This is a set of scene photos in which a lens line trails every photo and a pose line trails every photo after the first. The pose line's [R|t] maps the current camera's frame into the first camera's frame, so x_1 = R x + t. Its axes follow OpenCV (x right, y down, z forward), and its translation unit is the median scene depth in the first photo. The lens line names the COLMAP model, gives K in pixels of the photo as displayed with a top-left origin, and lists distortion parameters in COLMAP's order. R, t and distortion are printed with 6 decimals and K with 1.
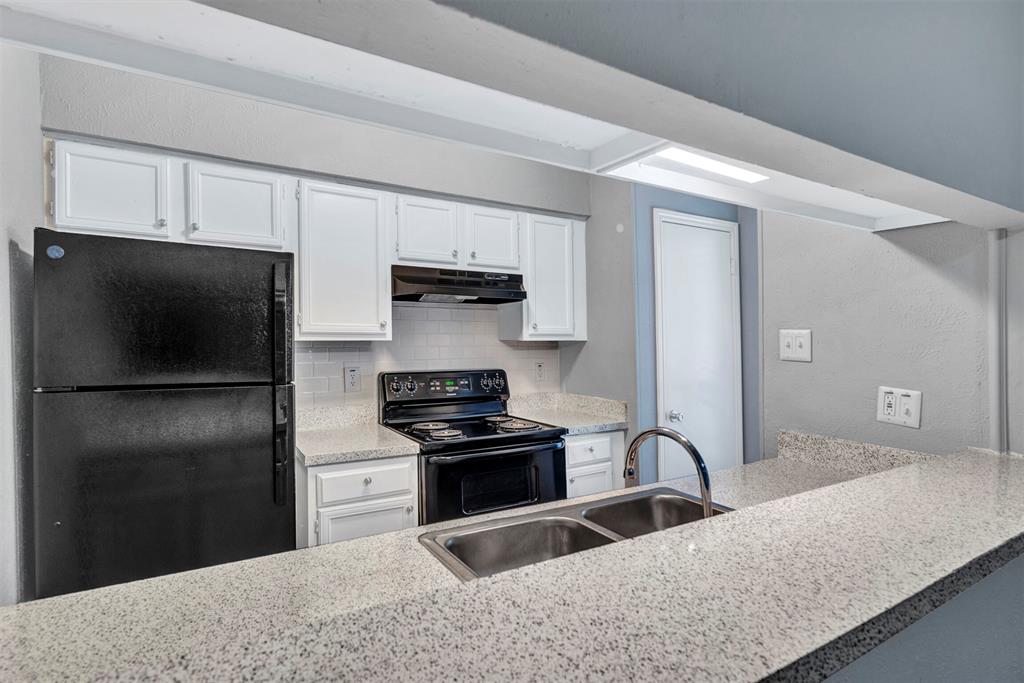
lens RADIAL K [[518.9, 0, 510.1], [0, 518.9, 335.4], [0, 0, 1]] dist [-0.014481, 0.008009]
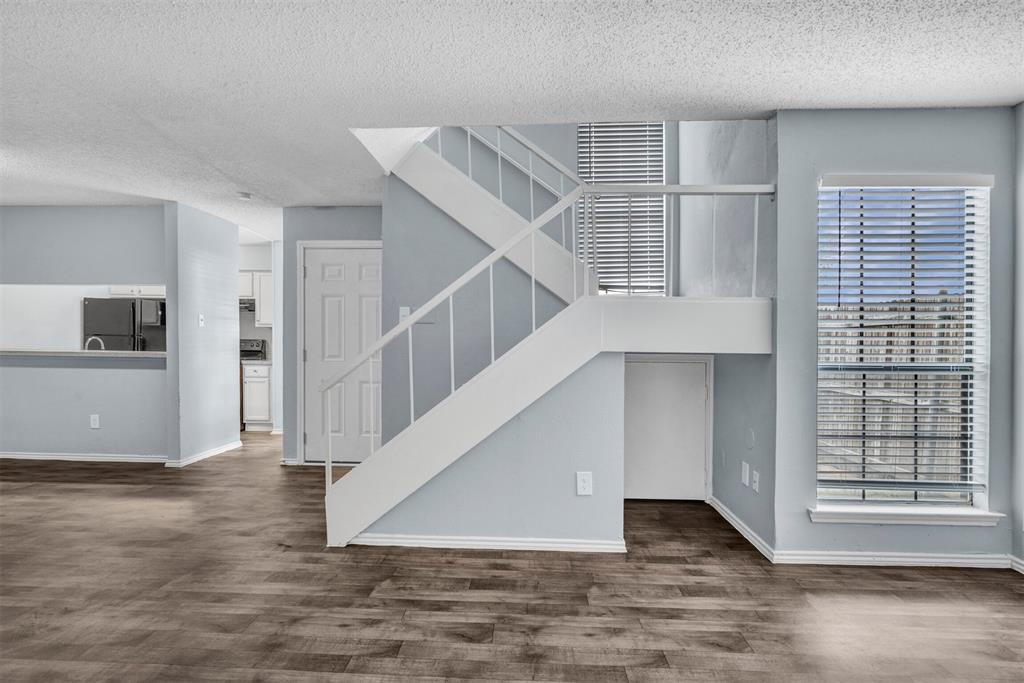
lens RADIAL K [[518.9, 0, 511.5], [0, 518.9, 347.1], [0, 0, 1]] dist [-0.014481, 0.008009]
pose [[0.826492, 0.013002, -0.562798, 2.467708], [-0.009971, 0.999915, 0.008458, 0.075323], [0.562860, -0.001379, 0.826551, -0.309003]]
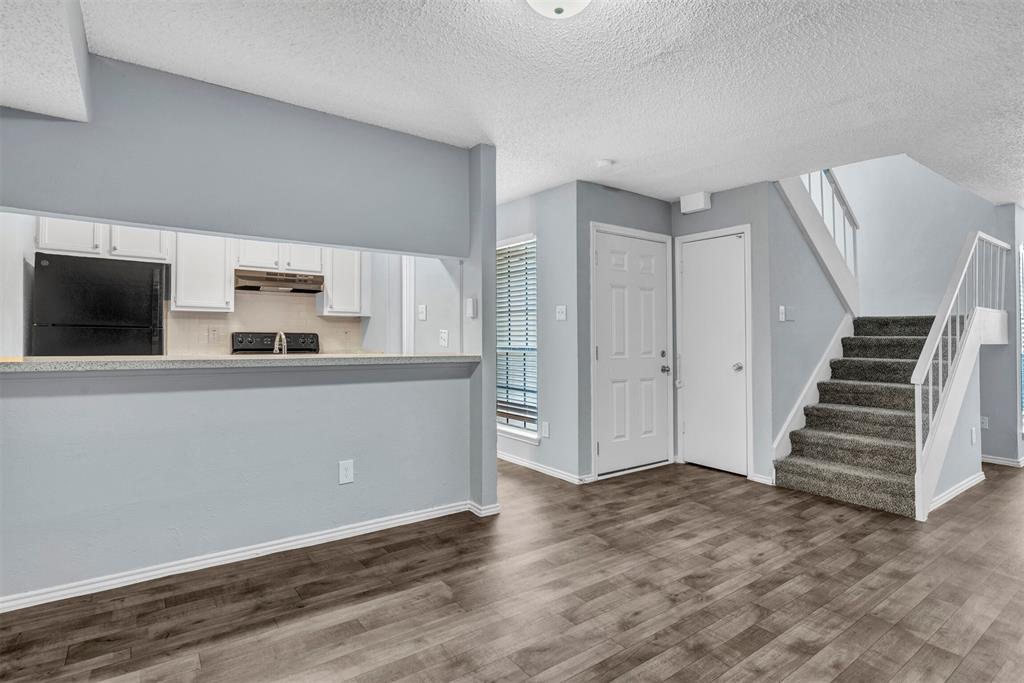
lens RADIAL K [[518.9, 0, 512.3], [0, 518.9, 323.6], [0, 0, 1]] dist [-0.014481, 0.008009]
pose [[0.996824, 0.010037, 0.079003, 0.533352], [-0.008545, 0.999779, -0.019194, 0.069125], [-0.079178, 0.018458, 0.996690, -0.763898]]
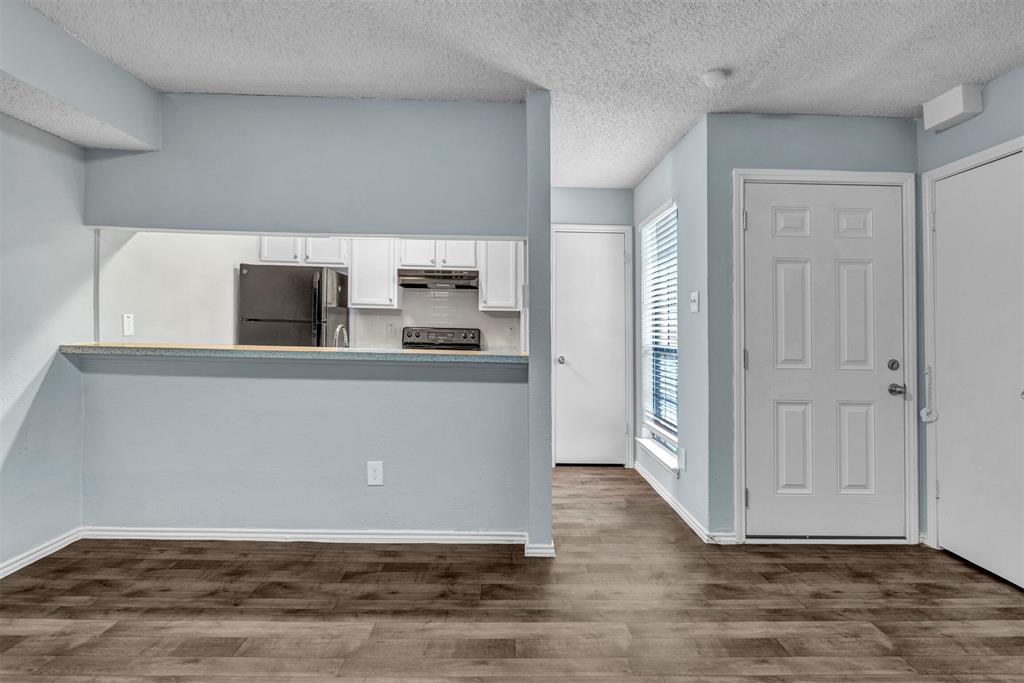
lens RADIAL K [[518.9, 0, 518.2], [0, 518.9, 324.2], [0, 0, 1]] dist [-0.014481, 0.008009]
pose [[0.865521, 0.010020, -0.500772, 1.030808], [-0.017600, 0.999791, -0.010415, 0.073525], [0.500563, 0.017828, 0.865517, -0.396555]]
